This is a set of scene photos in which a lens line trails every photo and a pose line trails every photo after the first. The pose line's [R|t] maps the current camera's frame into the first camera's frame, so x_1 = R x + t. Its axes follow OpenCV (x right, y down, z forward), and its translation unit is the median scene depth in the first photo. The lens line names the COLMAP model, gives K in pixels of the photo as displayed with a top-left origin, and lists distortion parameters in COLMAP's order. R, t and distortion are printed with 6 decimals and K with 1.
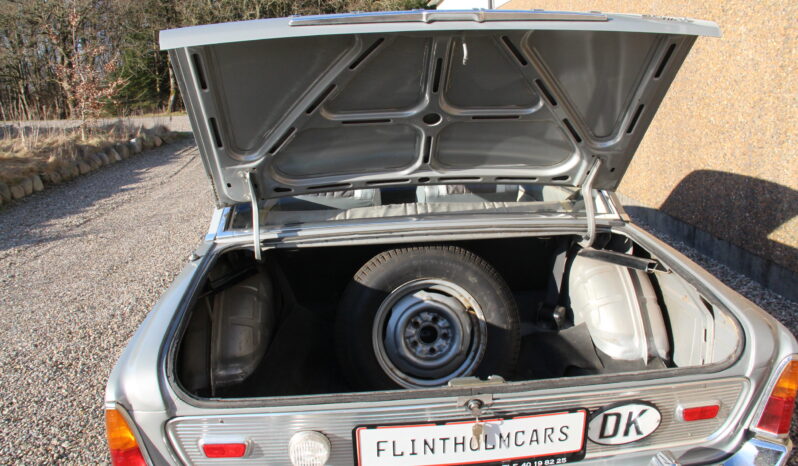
lens RADIAL K [[652.1, 0, 404.1], [0, 652.1, 224.3], [0, 0, 1]] dist [-0.170171, 0.105189]
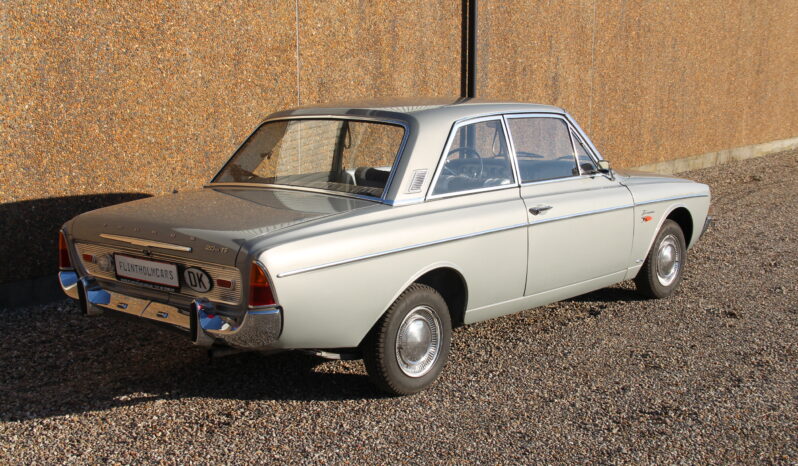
lens RADIAL K [[995.8, 0, 403.6], [0, 995.8, 231.9], [0, 0, 1]] dist [0.079228, 0.000000]
pose [[-0.739378, -0.065109, 0.670135, -1.807583], [0.183673, 0.938057, 0.293791, -0.881329], [-0.647753, 0.340308, -0.681620, 3.934585]]
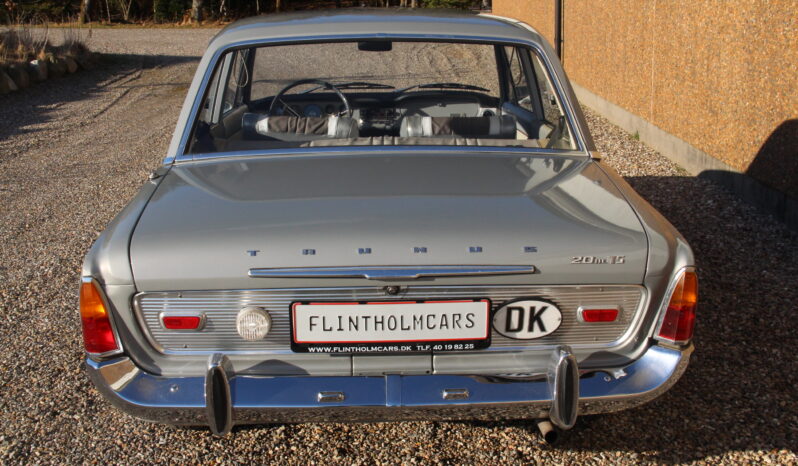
lens RADIAL K [[995.8, 0, 395.5], [0, 995.8, 233.7], [0, 0, 1]] dist [0.079228, 0.000000]
pose [[0.998435, 0.033050, -0.045114, 0.118850], [-0.031879, 0.999142, 0.026446, 0.077650], [0.045949, -0.024966, 0.998632, -0.516291]]
